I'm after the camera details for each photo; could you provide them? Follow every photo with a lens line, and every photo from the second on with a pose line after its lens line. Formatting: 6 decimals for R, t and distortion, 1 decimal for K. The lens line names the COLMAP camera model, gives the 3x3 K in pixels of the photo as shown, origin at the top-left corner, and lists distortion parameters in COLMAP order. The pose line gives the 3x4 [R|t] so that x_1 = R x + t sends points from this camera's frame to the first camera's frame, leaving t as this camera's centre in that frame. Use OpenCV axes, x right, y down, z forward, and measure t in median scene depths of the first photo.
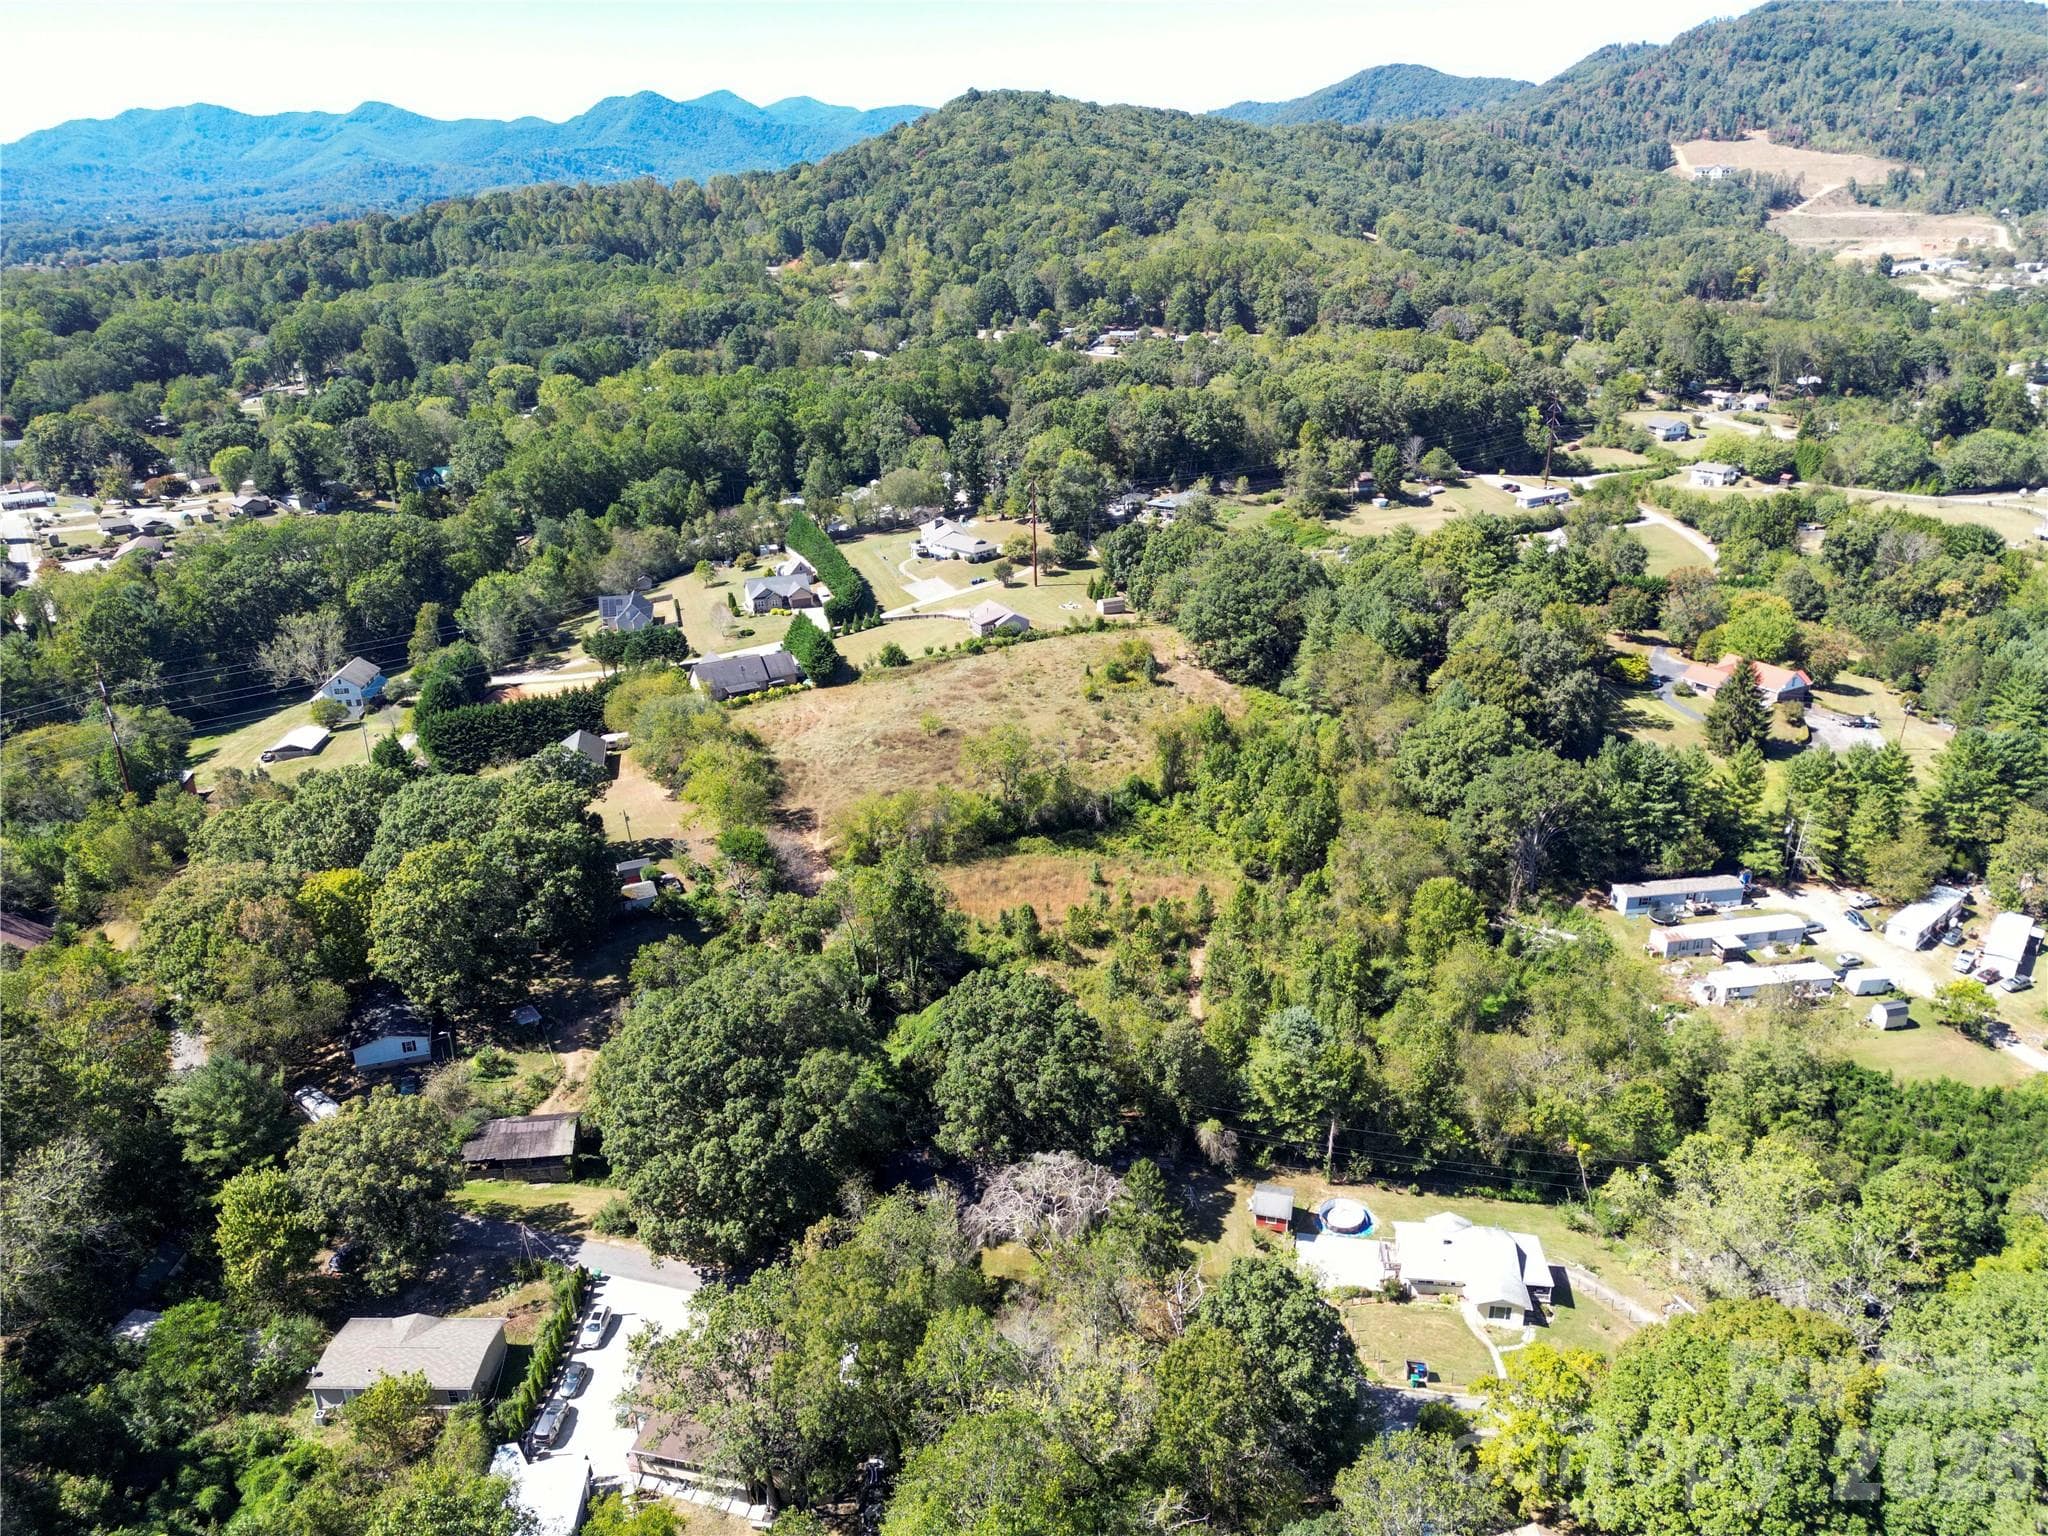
lens RADIAL K [[1432.3, 0, 1024.0], [0, 1432.3, 768.0], [0, 0, 1]] dist [0.069747, -0.061375]
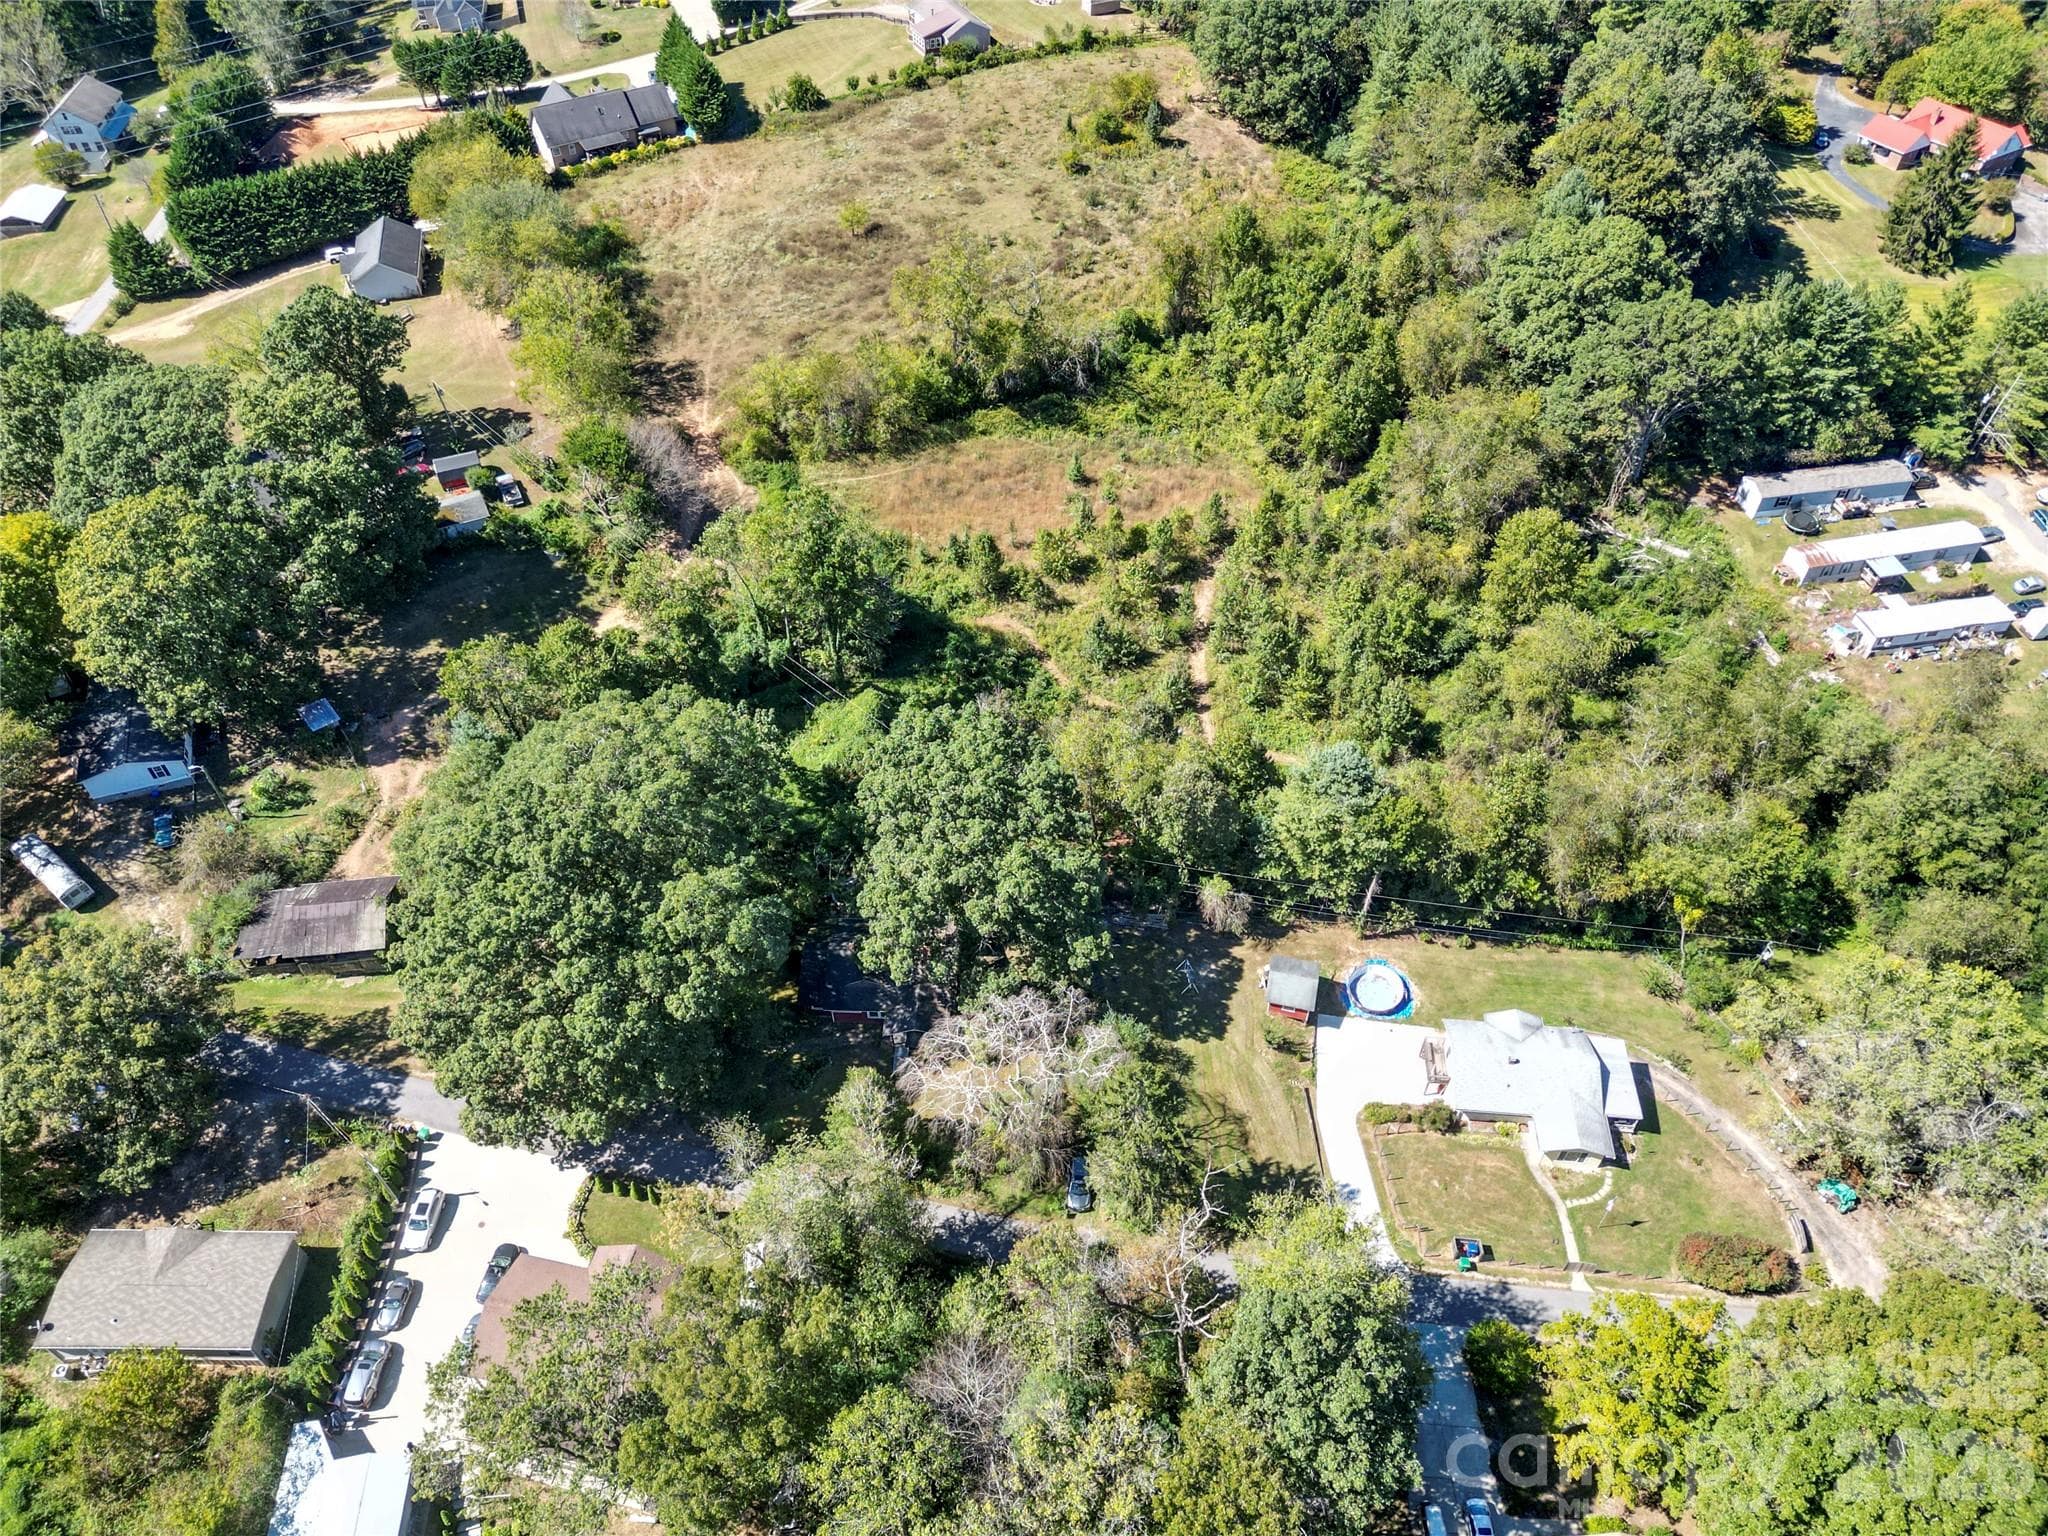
lens RADIAL K [[1445.9, 0, 1024.0], [0, 1445.9, 768.0], [0, 0, 1]] dist [0.055388, -0.041281]
pose [[0.999799, -0.003732, 0.019678, 0.007266], [-0.004673, 0.911894, 0.410398, -0.101672], [-0.019476, -0.410408, 0.911694, 0.245496]]
